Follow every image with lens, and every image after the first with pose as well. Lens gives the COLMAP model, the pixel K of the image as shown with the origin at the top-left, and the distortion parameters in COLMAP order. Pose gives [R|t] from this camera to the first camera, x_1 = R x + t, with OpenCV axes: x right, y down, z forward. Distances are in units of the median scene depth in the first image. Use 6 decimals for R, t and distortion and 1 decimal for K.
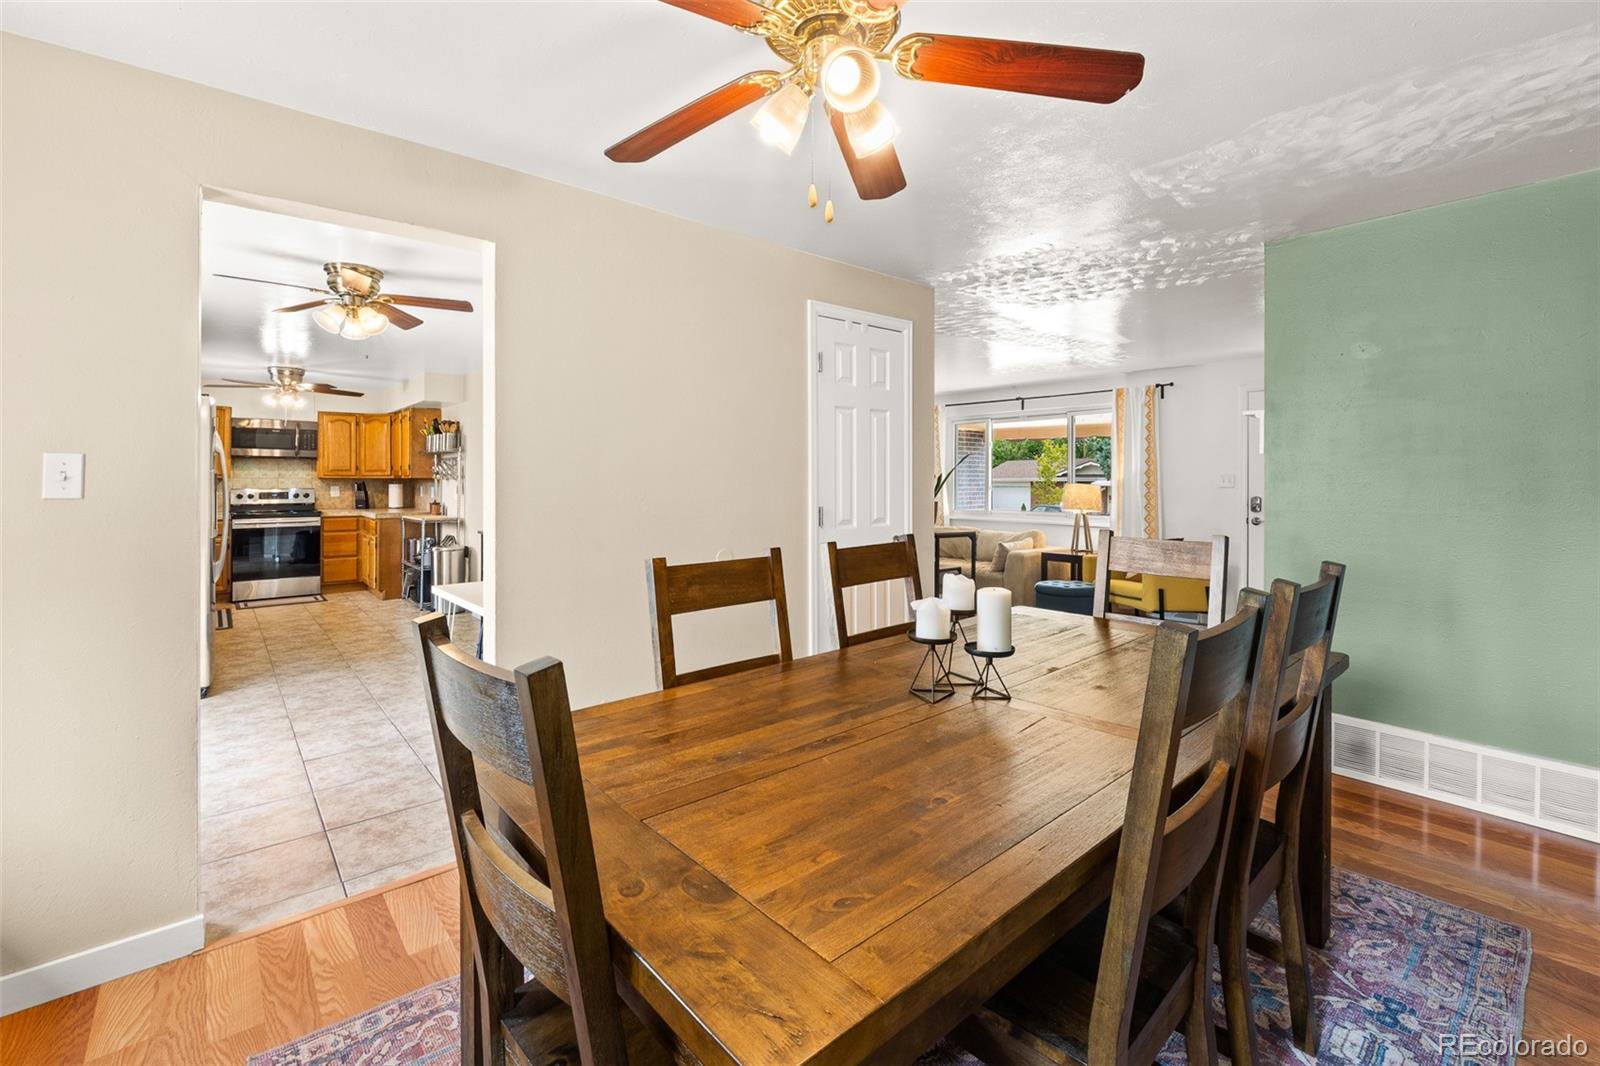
lens RADIAL K [[689.9, 0, 791.2], [0, 689.9, 478.6], [0, 0, 1]] dist [0.000226, 0.000130]
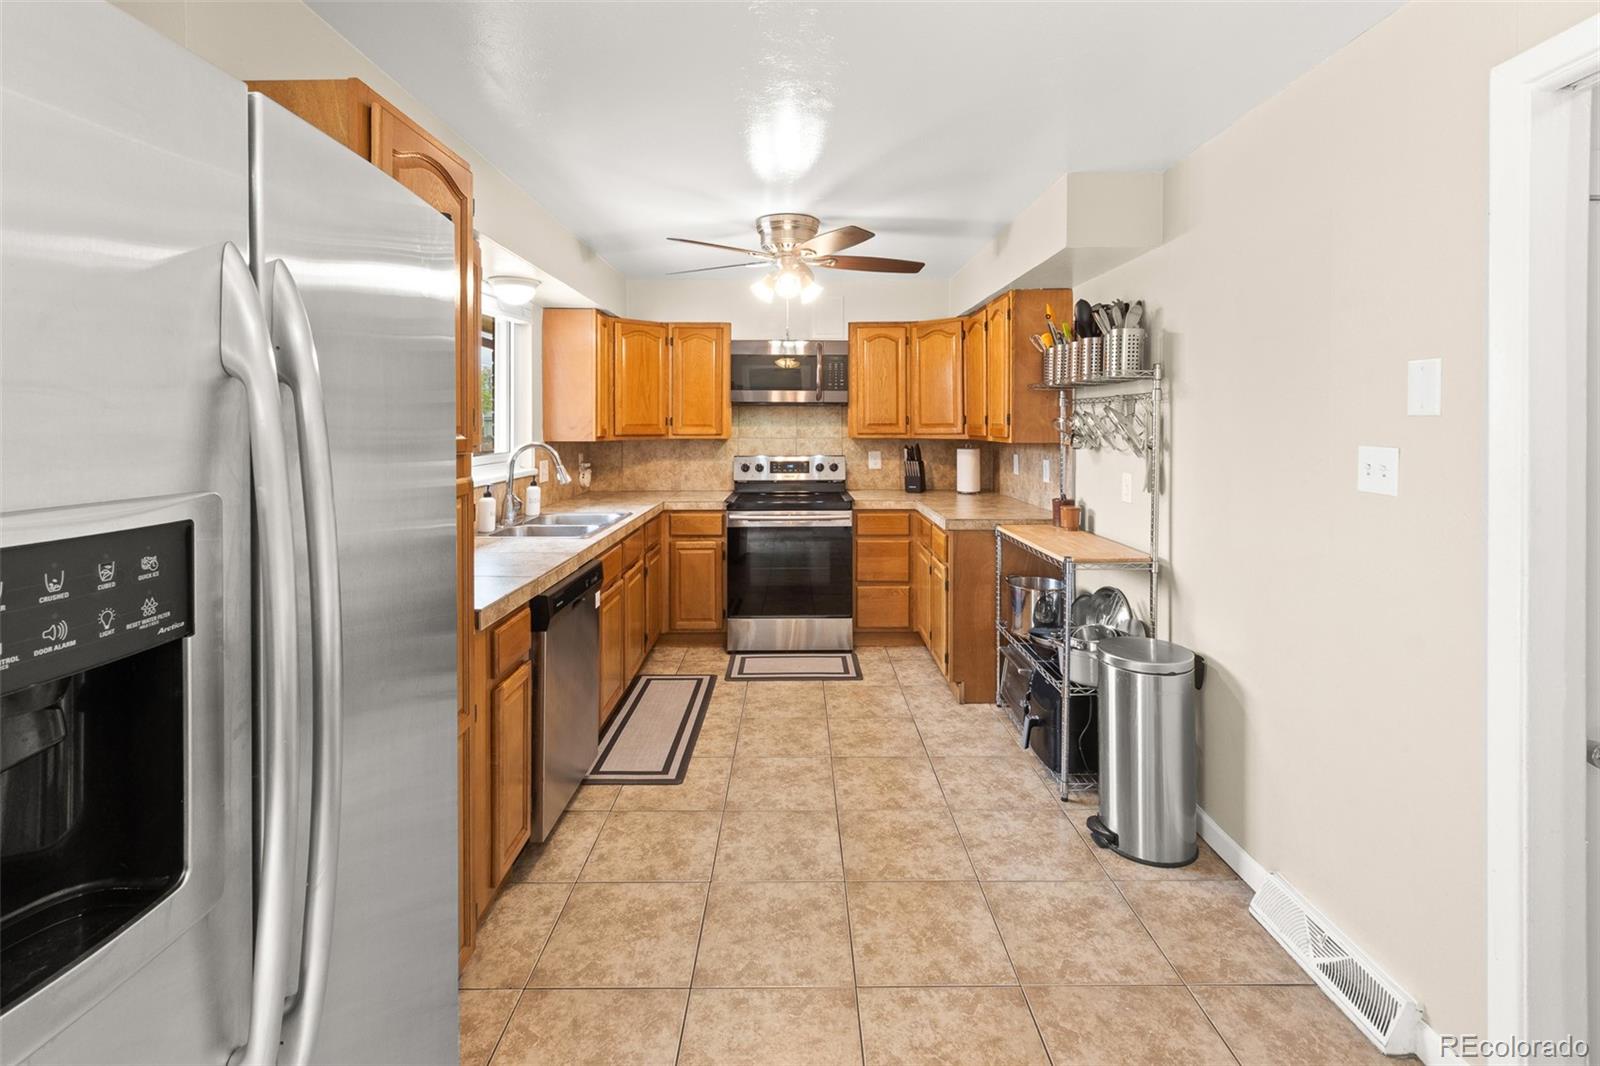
lens RADIAL K [[708.5, 0, 804.7], [0, 708.5, 424.1], [0, 0, 1]] dist [-0.001203, -0.000256]
pose [[0.772413, -0.000406, -0.635120, -0.349339], [0.003976, 0.999983, 0.004197, -0.015710], [0.635108, -0.005767, 0.772402, 0.534867]]
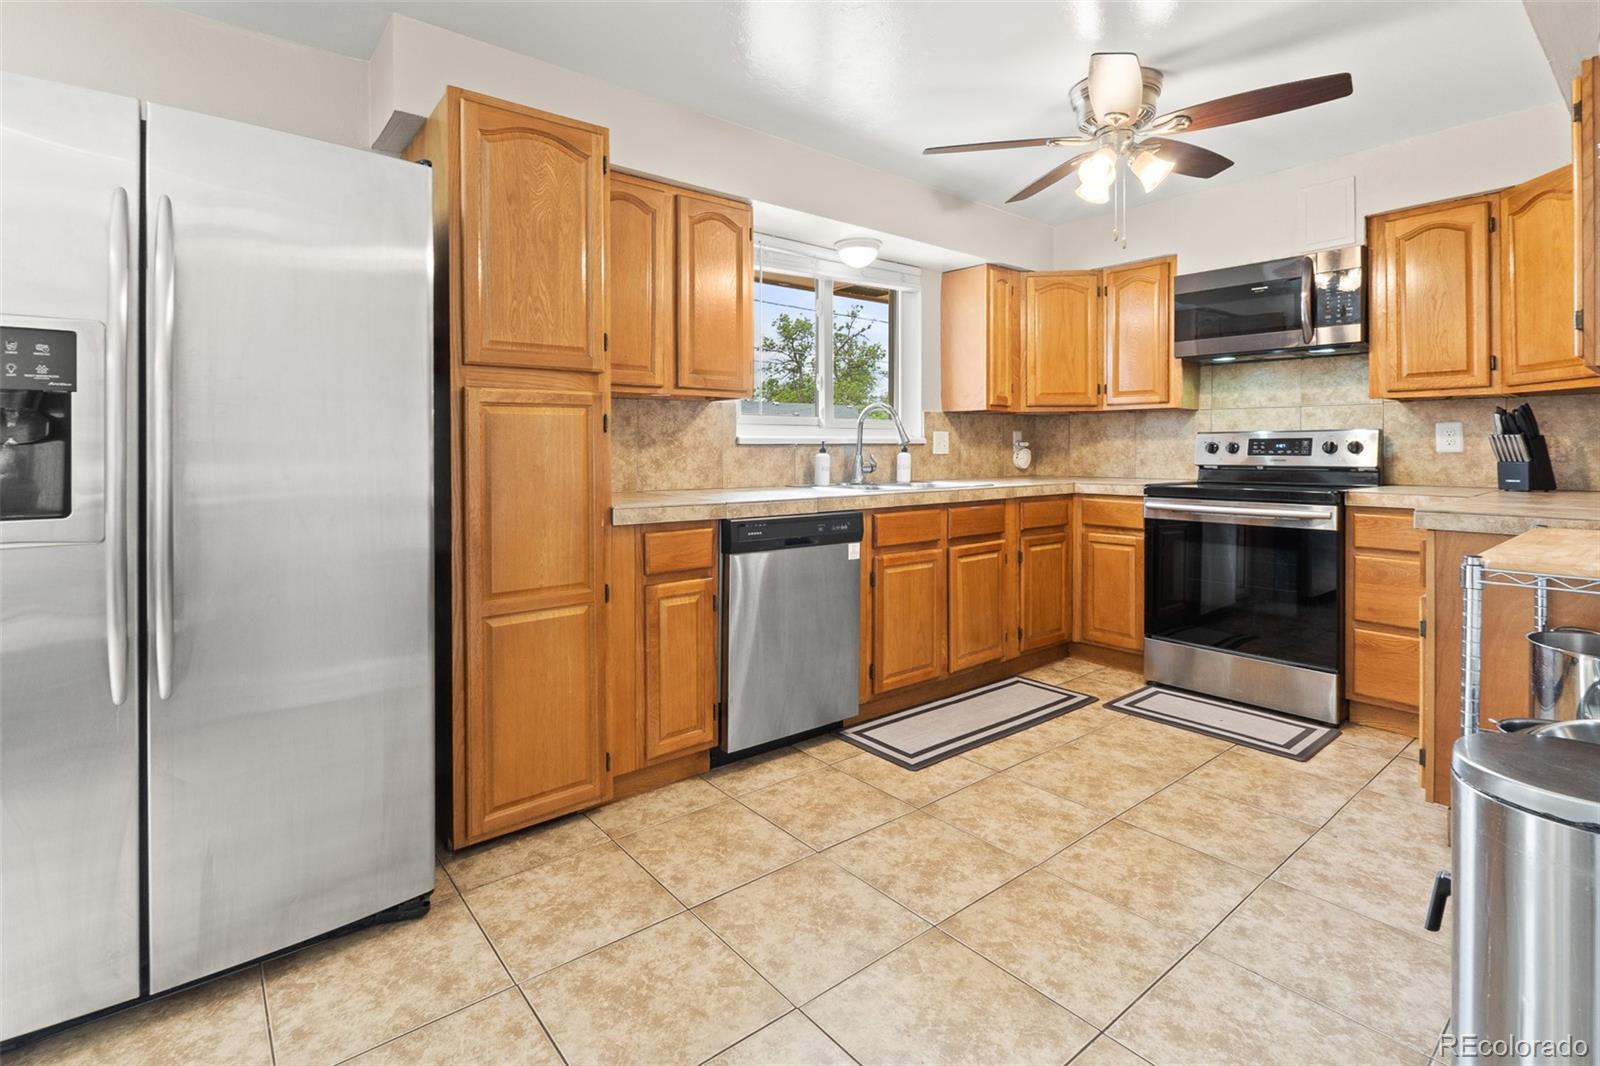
lens RADIAL K [[761.7, 0, 795.5], [0, 761.7, 445.0], [0, 0, 1]] dist [-0.003681, -0.000474]
pose [[-0.017340, -0.003768, -0.999843, -0.287821], [0.006143, 0.999974, -0.003875, 0.023683], [0.999831, -0.006209, -0.017316, 0.722898]]
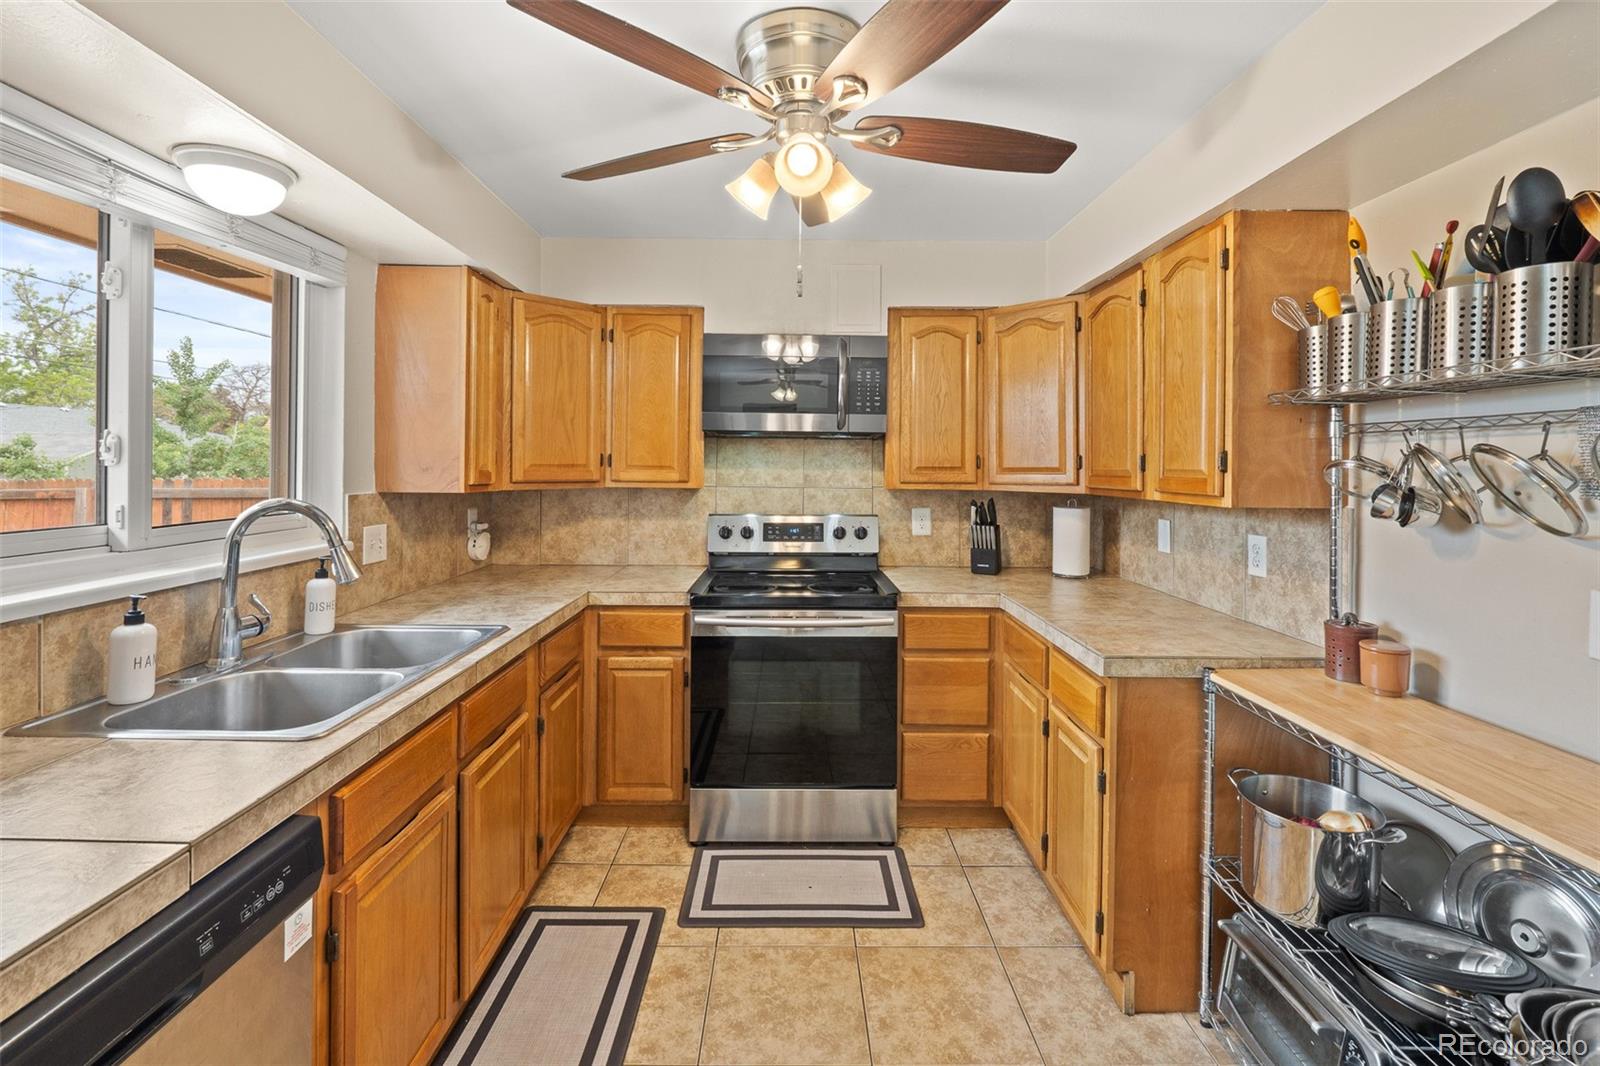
lens RADIAL K [[693.1, 0, 793.0], [0, 693.1, 463.2], [0, 0, 1]] dist [-0.002229, -0.000302]
pose [[0.766001, 0.005392, -0.642817, -0.501123], [-0.005062, 0.999984, 0.002356, -0.015818], [0.642819, 0.001449, 0.766016, 0.703926]]
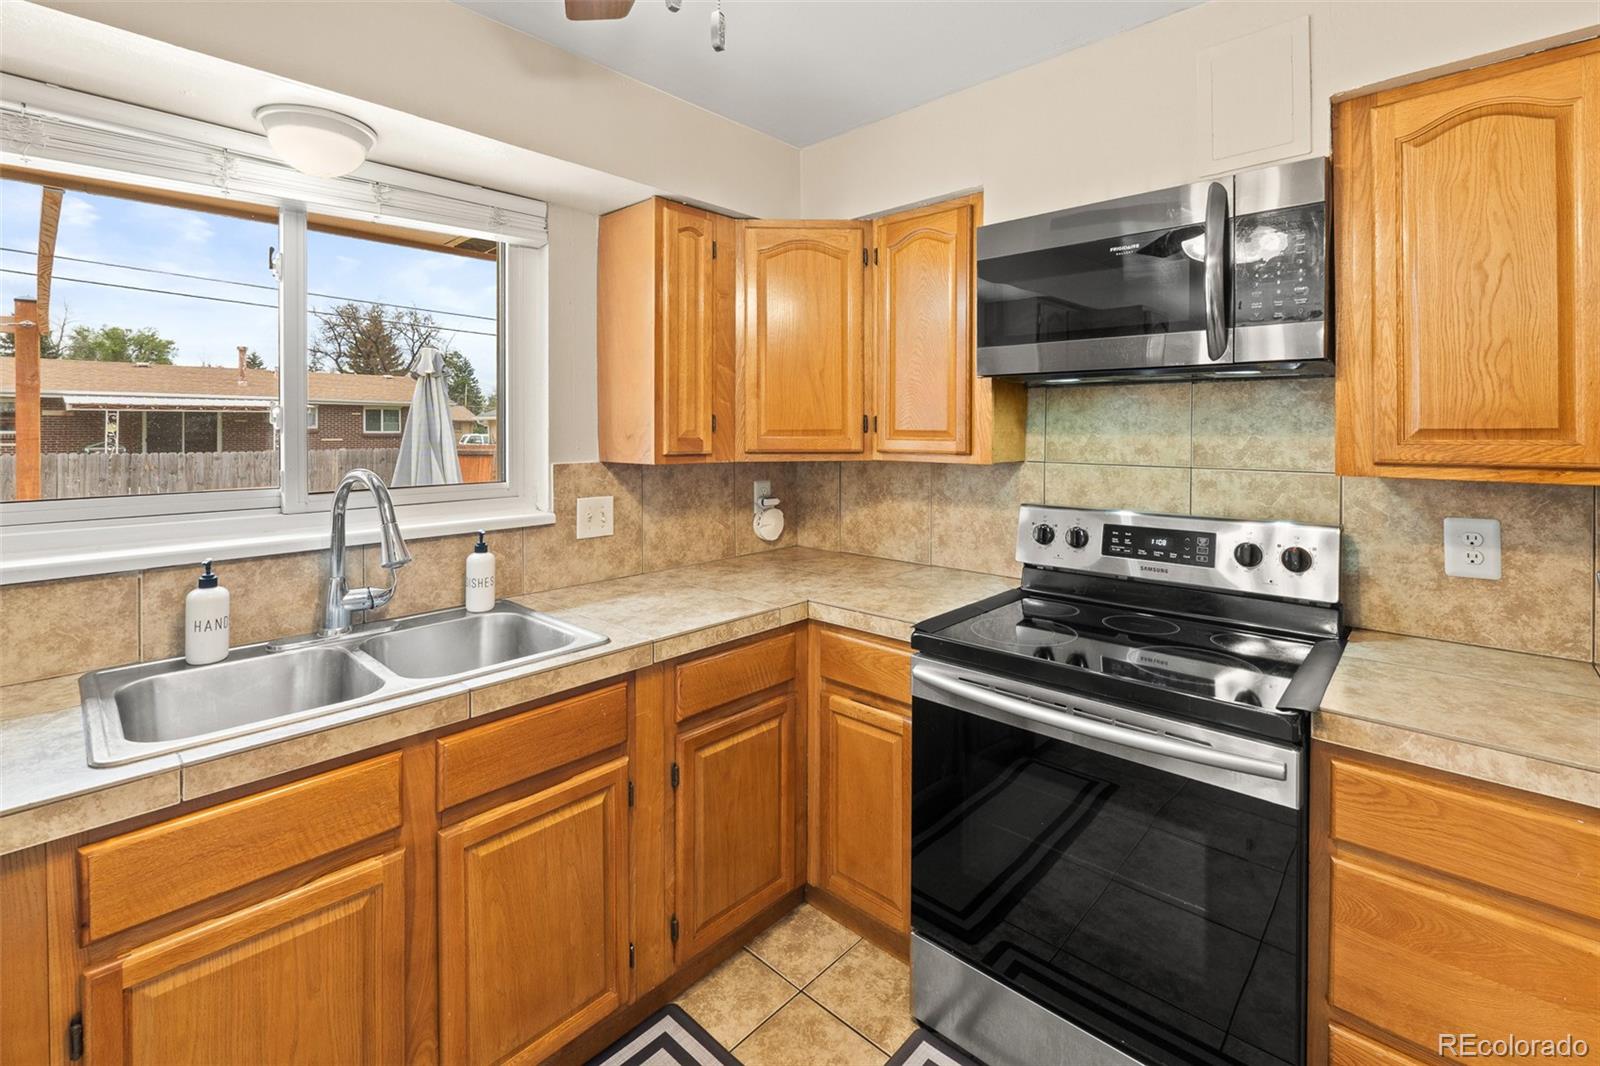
lens RADIAL K [[711.8, 0, 807.3], [0, 711.8, 429.1], [0, 0, 1]] dist [-0.003115, -0.000496]
pose [[0.125261, 0.000723, -0.992124, -0.537382], [0.006313, 0.999979, 0.001526, -0.014583], [0.992104, -0.006455, 0.125254, 0.865879]]
